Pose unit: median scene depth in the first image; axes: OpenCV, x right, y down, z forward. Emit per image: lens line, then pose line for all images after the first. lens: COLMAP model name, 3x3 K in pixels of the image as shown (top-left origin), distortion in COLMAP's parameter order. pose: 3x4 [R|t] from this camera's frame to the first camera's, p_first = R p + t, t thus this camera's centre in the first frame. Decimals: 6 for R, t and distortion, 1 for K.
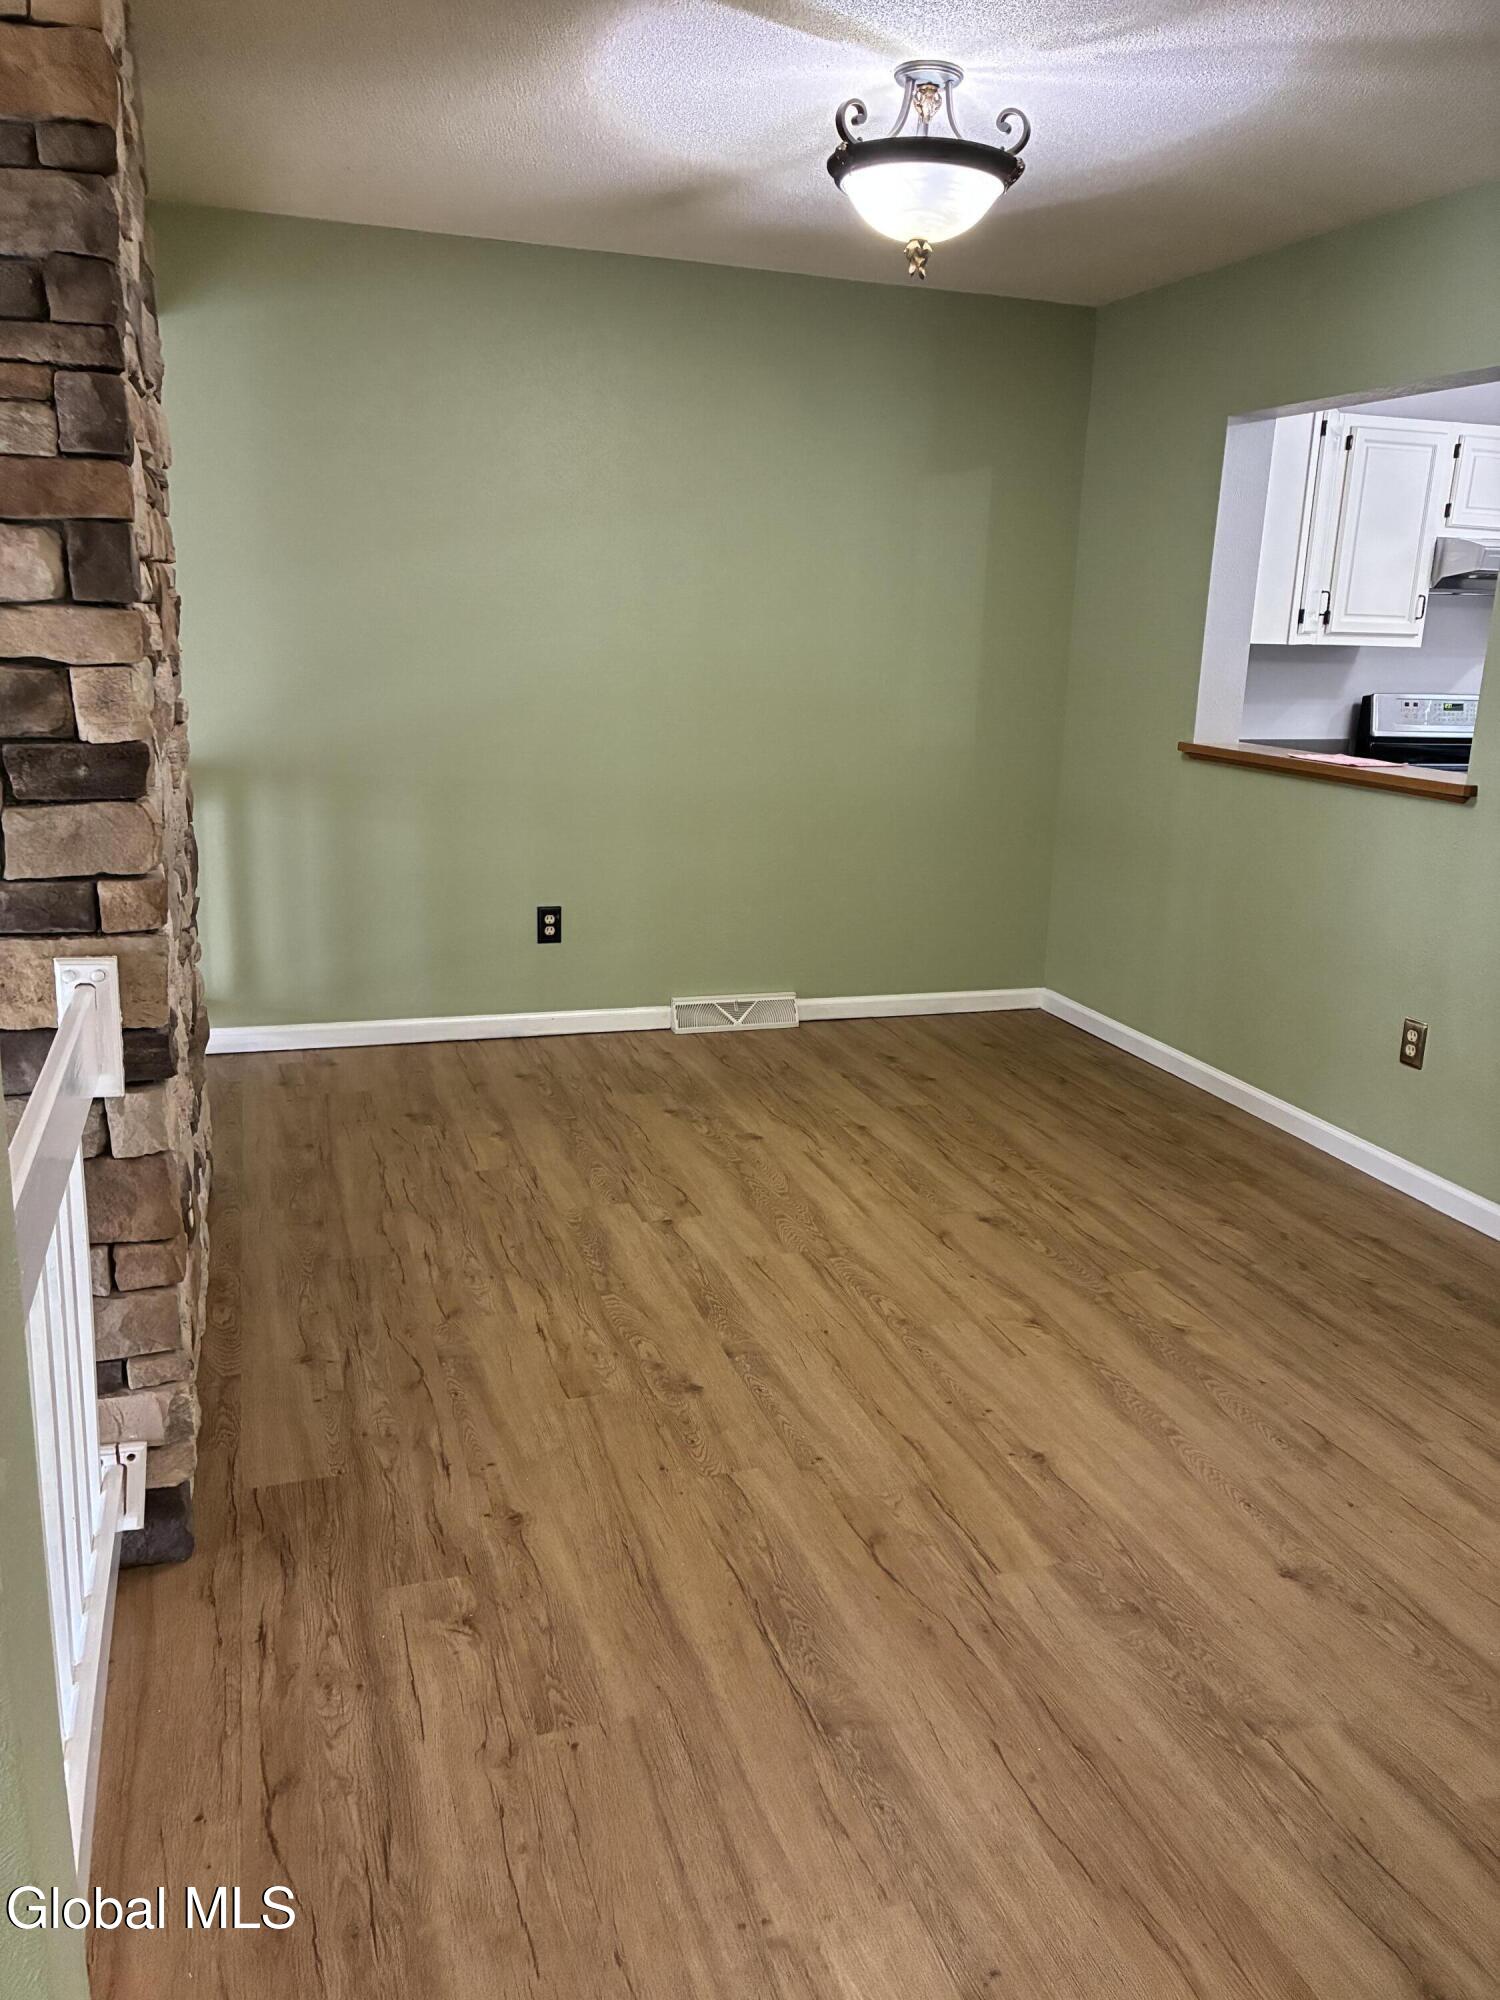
lens RADIAL K [[1535.9, 0, 750.0], [0, 1535.9, 1000.0], [0, 0, 1]] dist [0.045467, -0.009751]
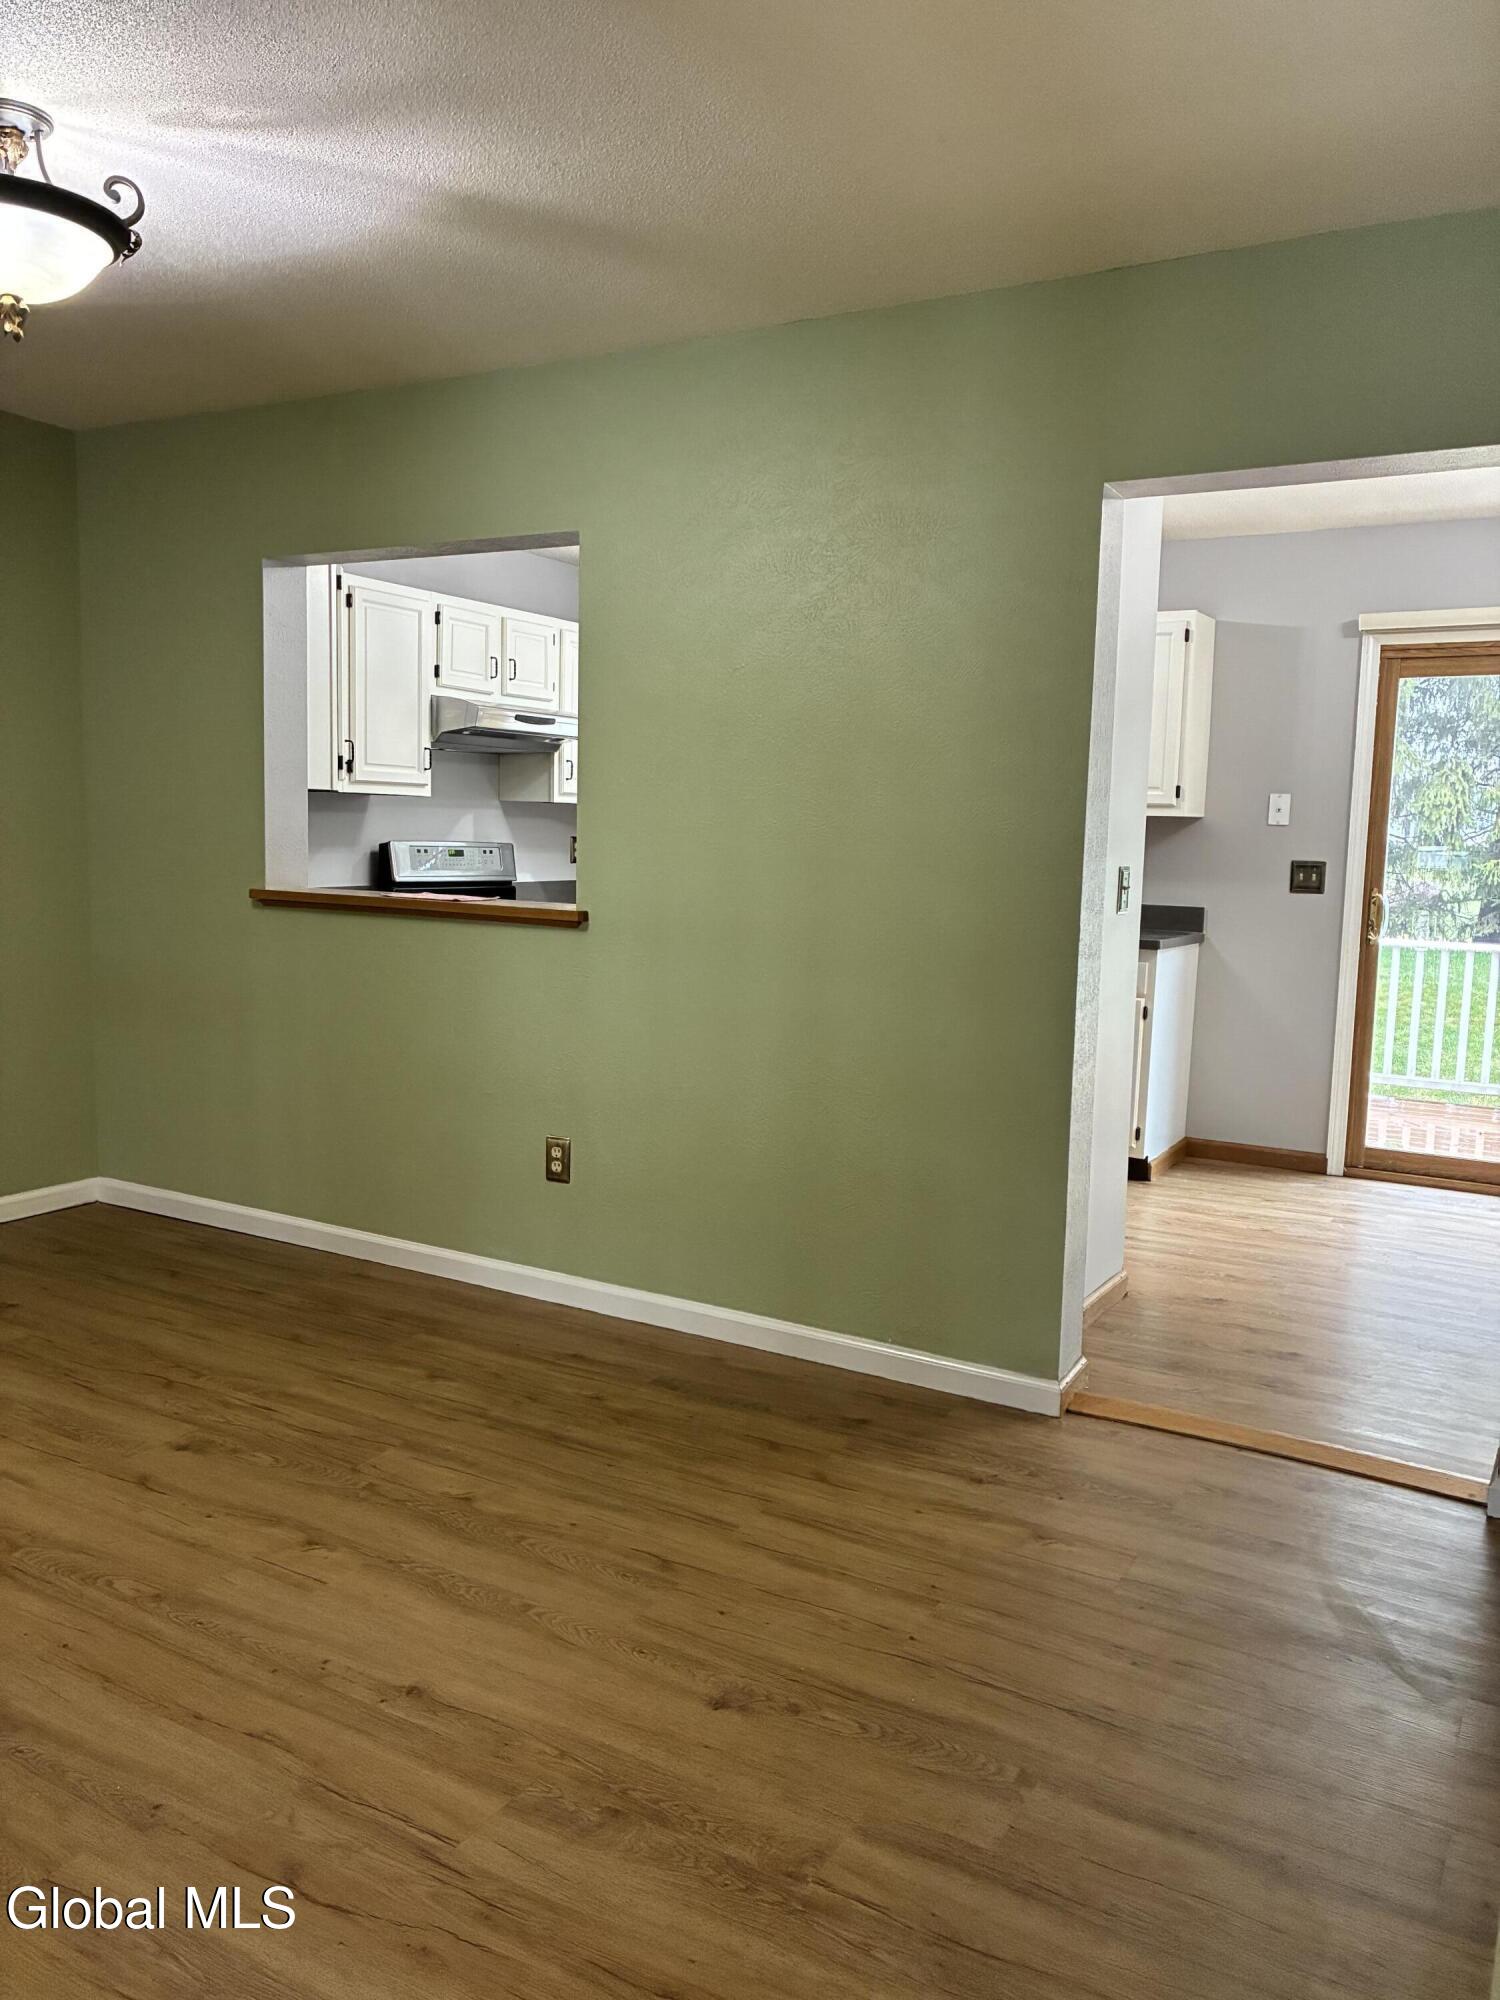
lens RADIAL K [[1535.9, 0, 750.0], [0, 1535.9, 1000.0], [0, 0, 1]] dist [0.045467, -0.009751]
pose [[0.750708, -0.089292, 0.654572, -0.162444], [0.160519, 0.985785, -0.049620, -0.006688], [-0.640836, 0.142322, 0.754370, 0.144593]]
